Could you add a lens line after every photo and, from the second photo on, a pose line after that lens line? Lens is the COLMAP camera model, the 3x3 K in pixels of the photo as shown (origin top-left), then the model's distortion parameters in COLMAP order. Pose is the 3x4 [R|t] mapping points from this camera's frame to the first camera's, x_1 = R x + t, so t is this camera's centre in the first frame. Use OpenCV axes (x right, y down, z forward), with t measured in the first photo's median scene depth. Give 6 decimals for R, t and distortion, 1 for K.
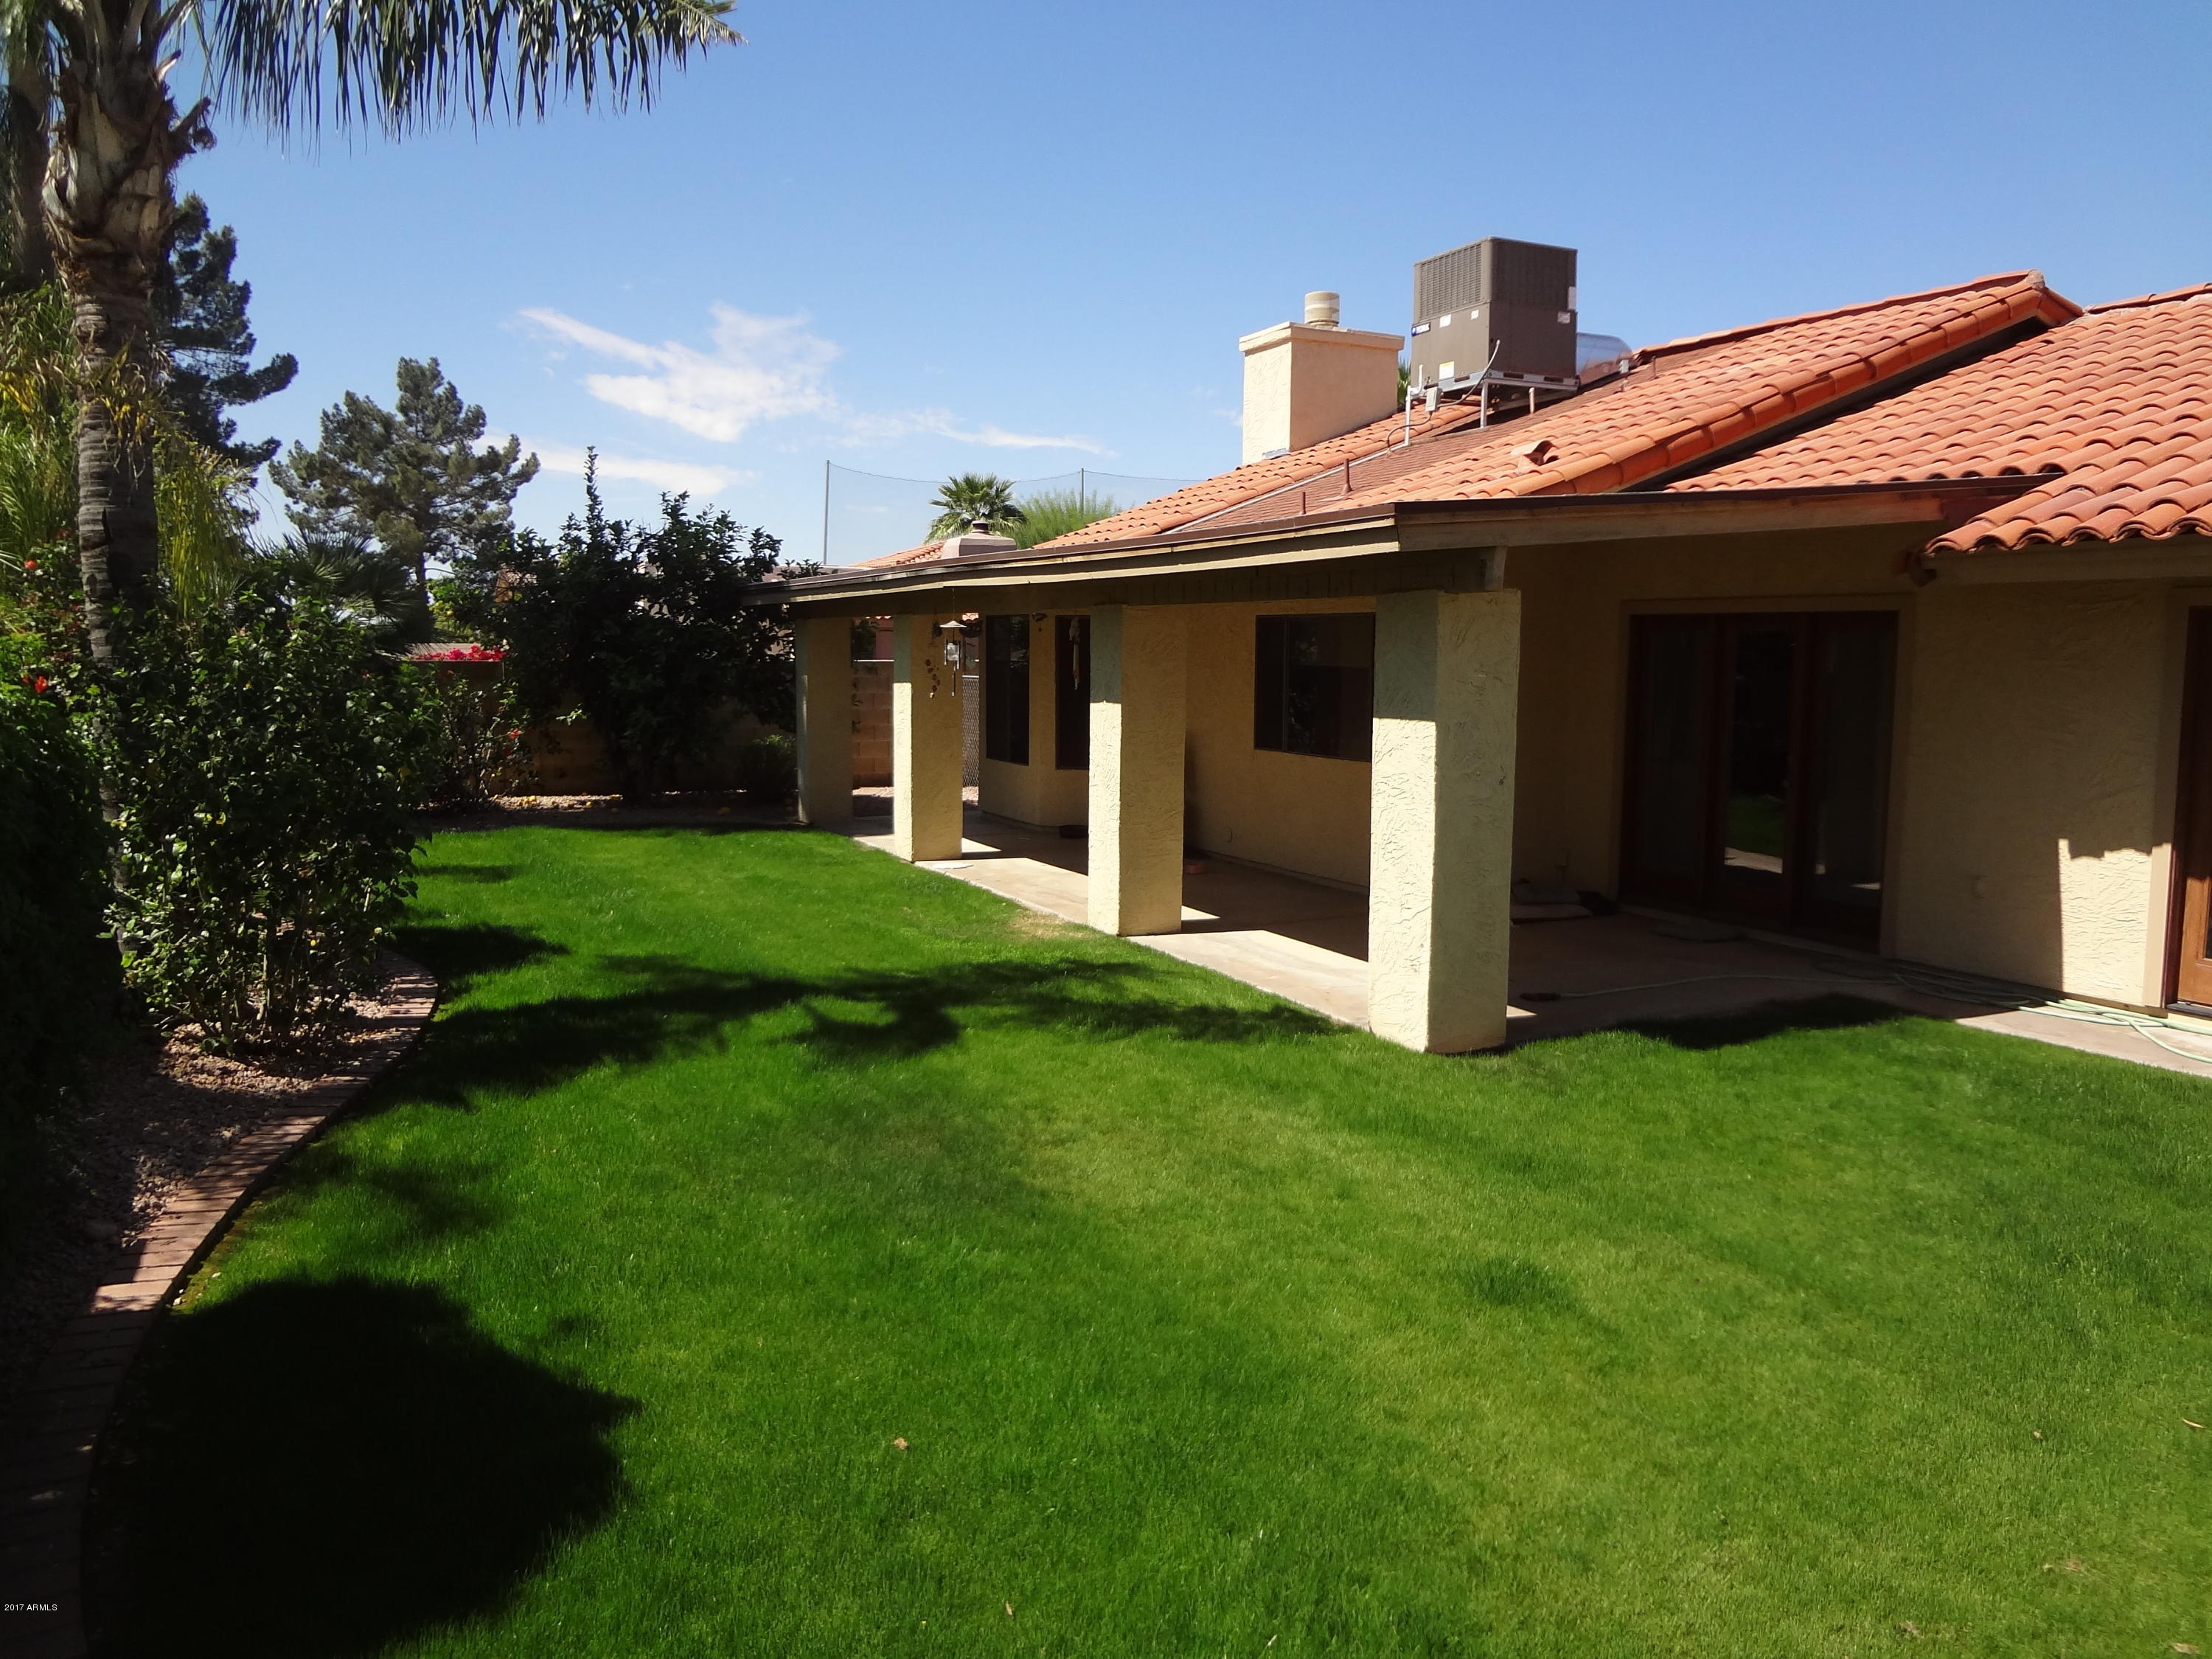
lens RADIAL K [[1623.0, 0, 1101.0], [0, 1623.0, 819.9], [0, 0, 1]] dist [-0.062845, 0.013089]
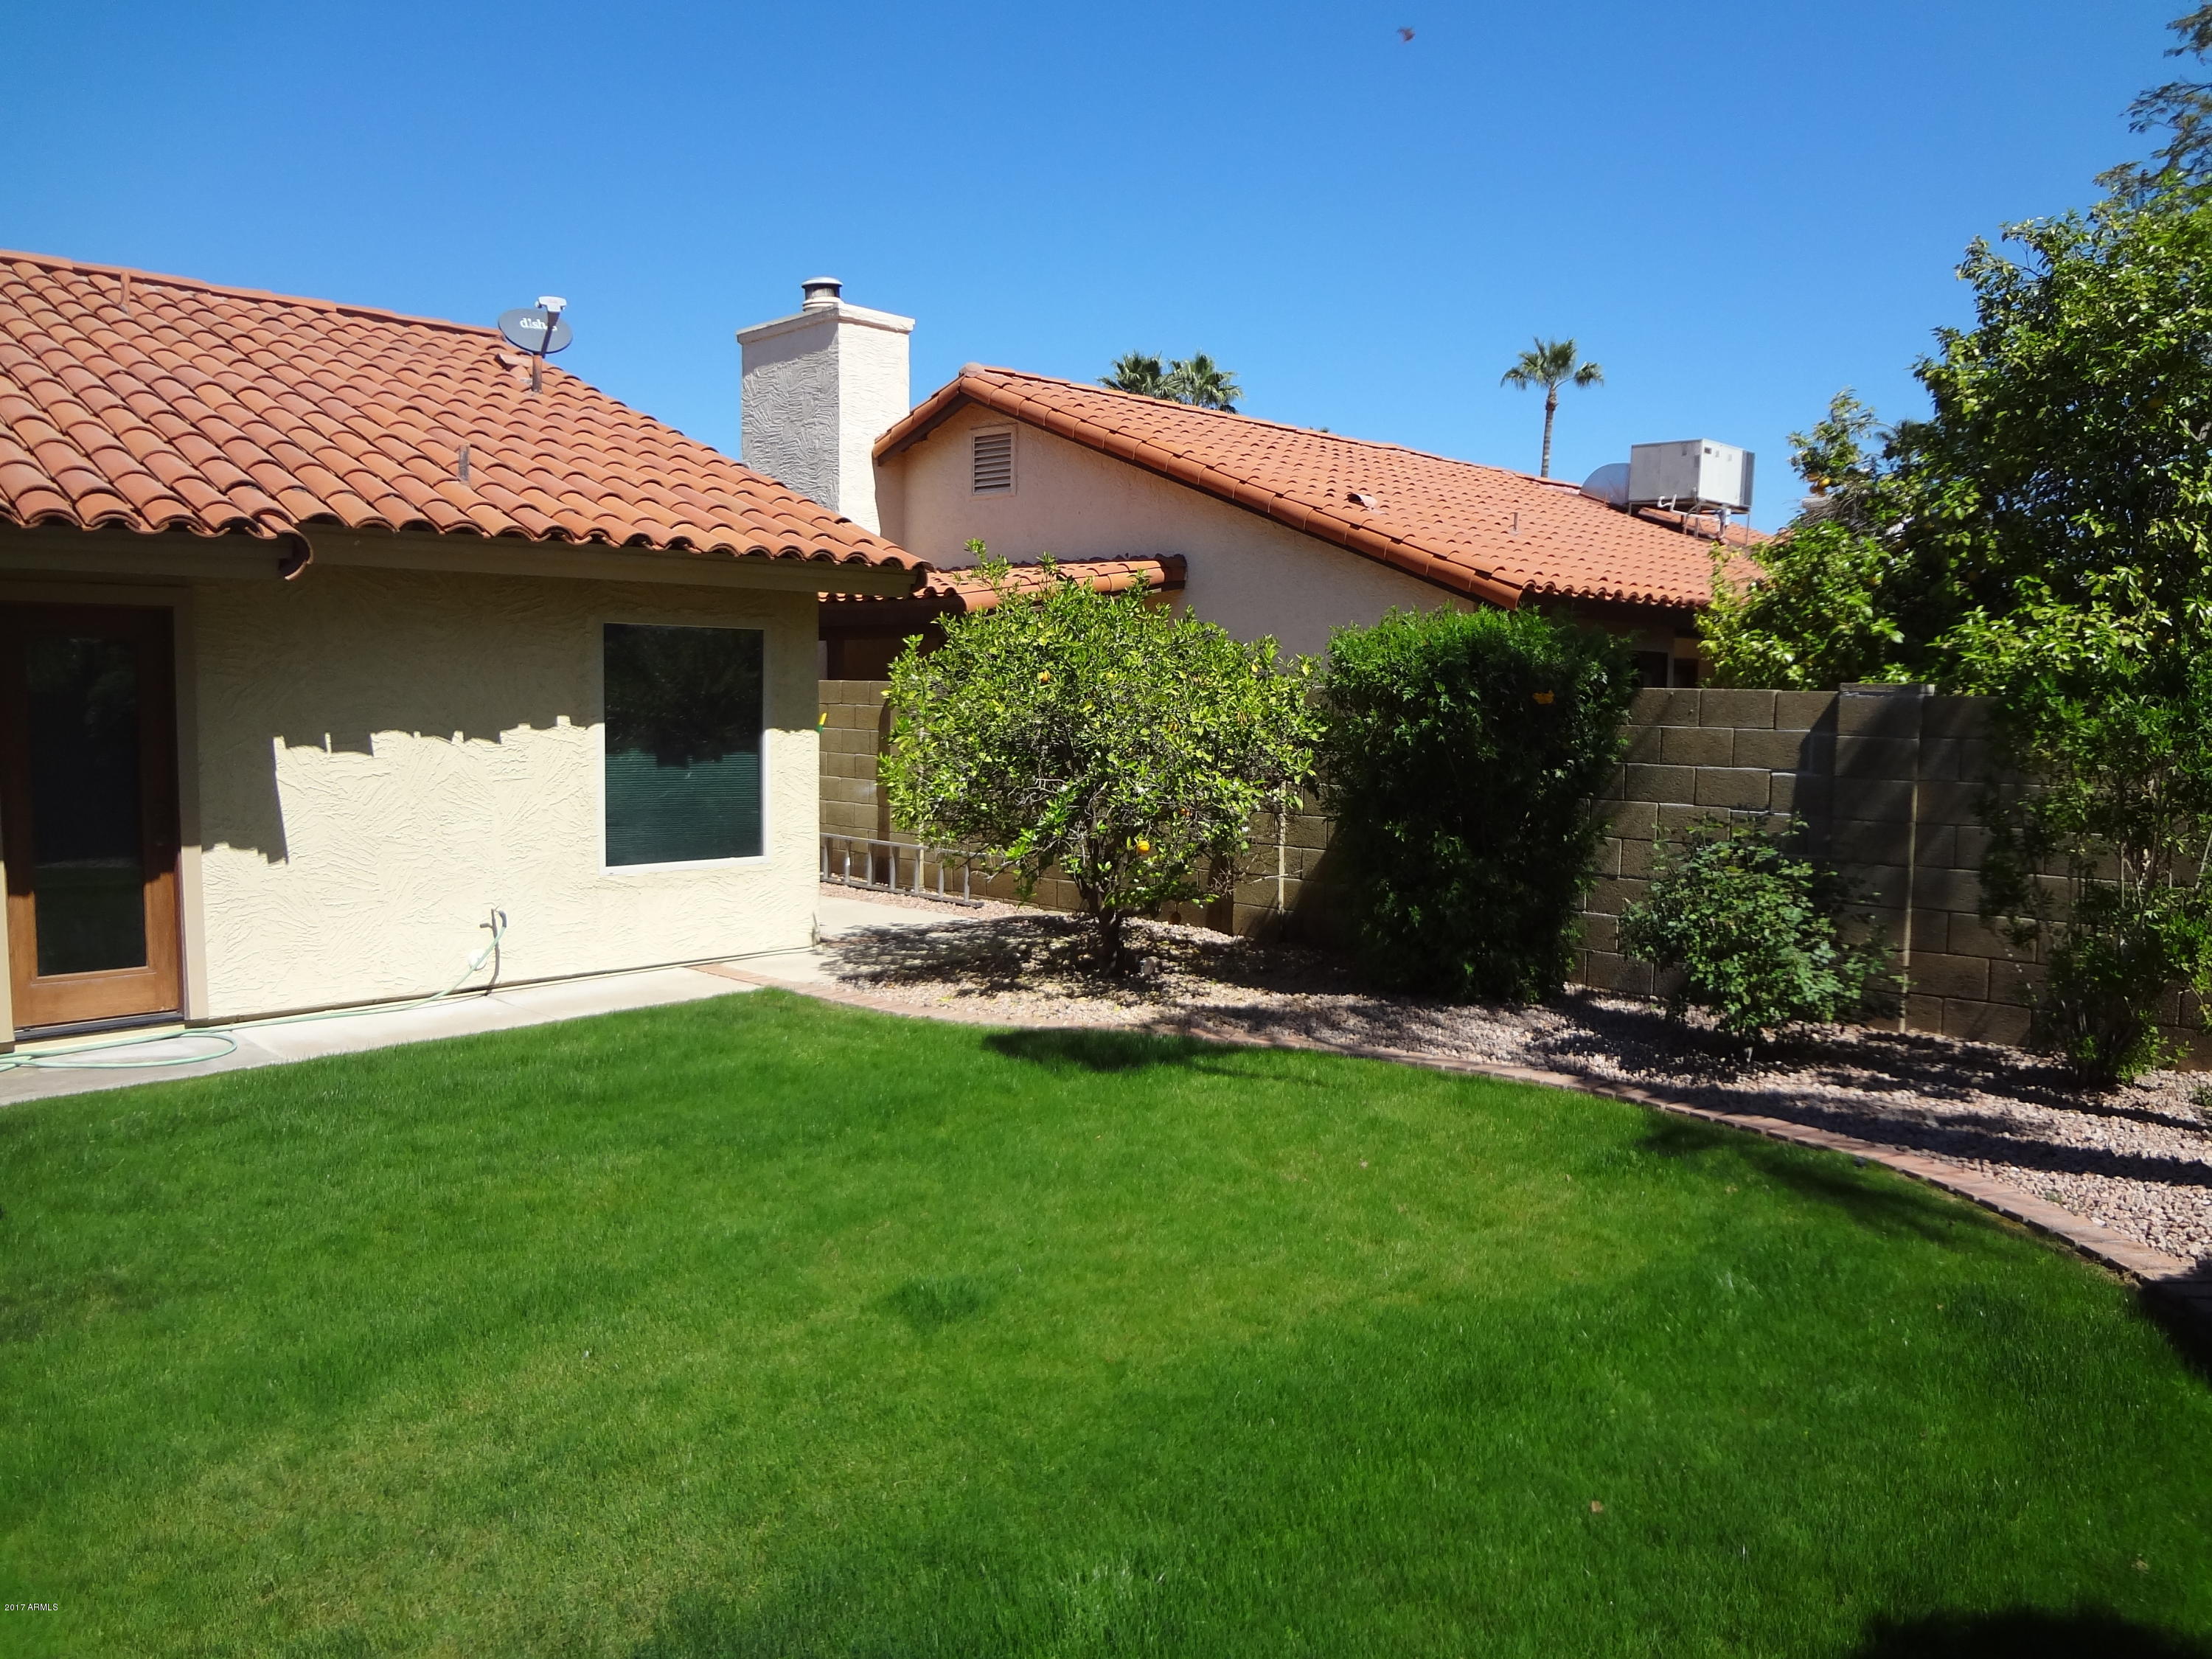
lens RADIAL K [[1623.0, 0, 1101.9], [0, 1623.0, 845.5], [0, 0, 1]] dist [-0.062845, 0.013089]
pose [[-0.338154, -0.102334, 0.935510, -0.190836], [0.081052, 0.987210, 0.137286, -0.033031], [-0.937594, 0.122248, -0.325535, 0.336021]]
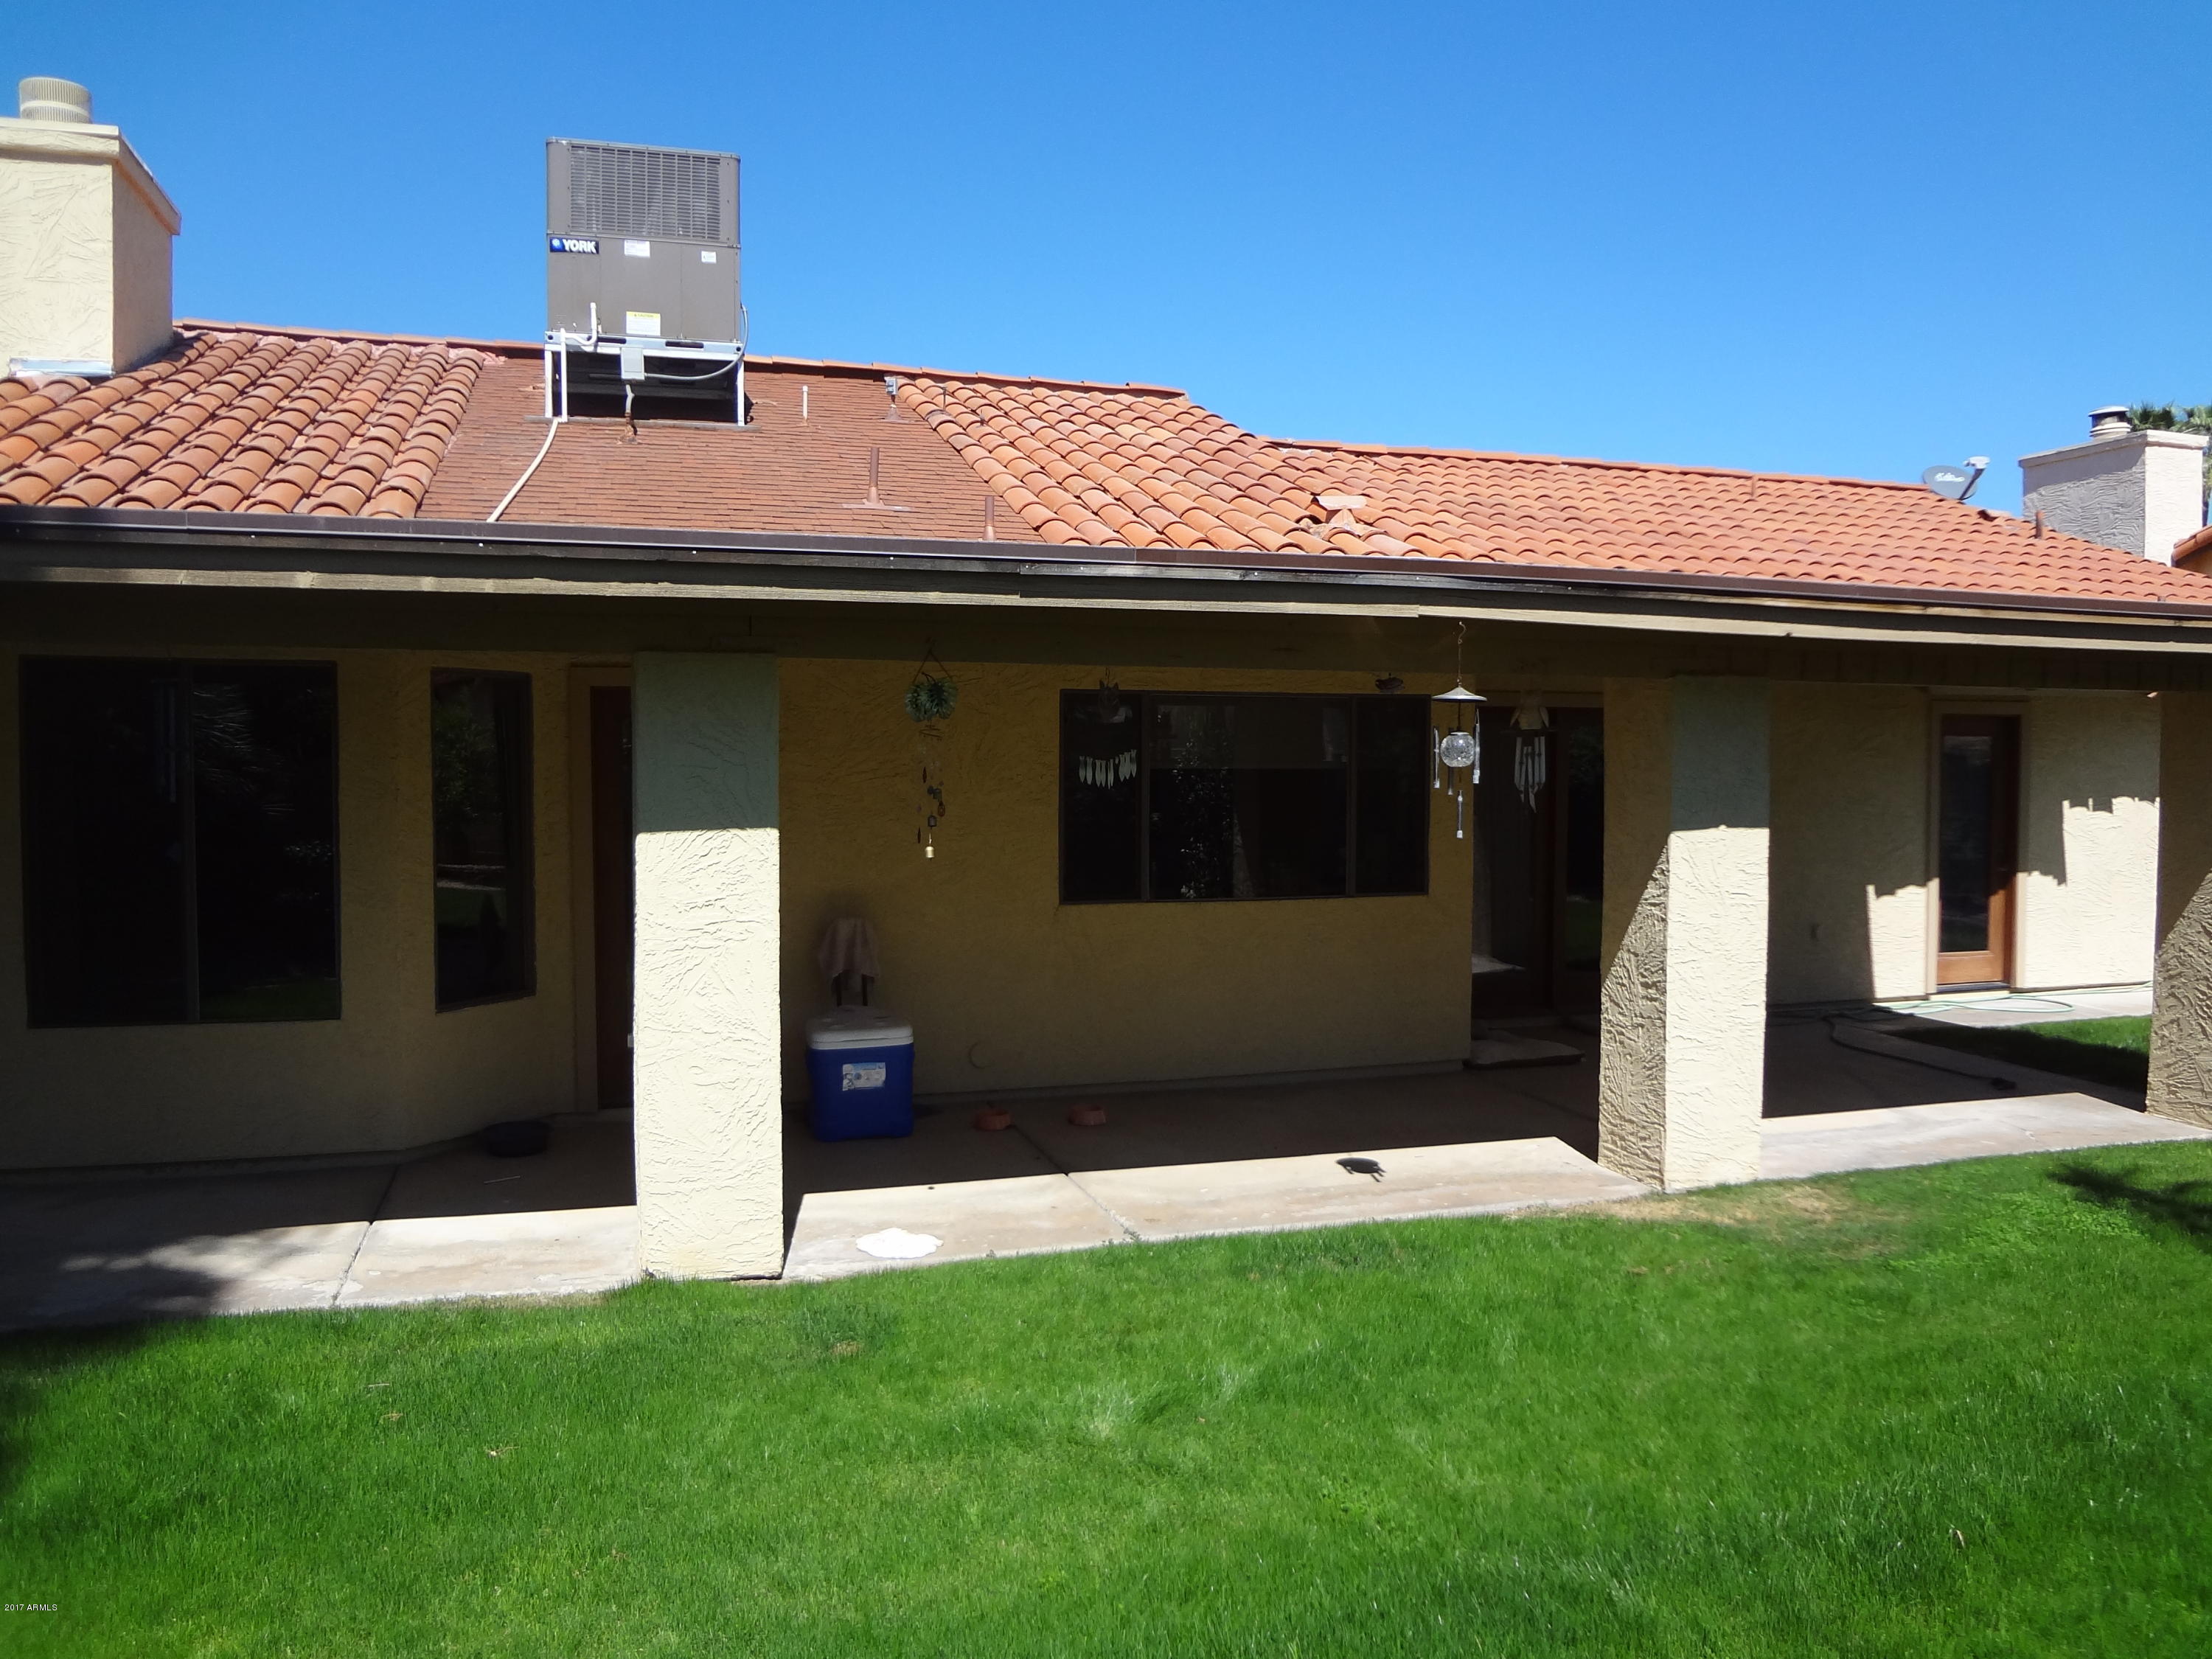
lens RADIAL K [[1623.0, 0, 1115.1], [0, 1623.0, 826.2], [0, 0, 1]] dist [-0.062845, 0.013089]
pose [[0.148592, -0.049414, 0.987663, -0.420761], [0.101505, 0.994238, 0.034472, -0.076211], [-0.983675, 0.095130, 0.152751, 0.728367]]
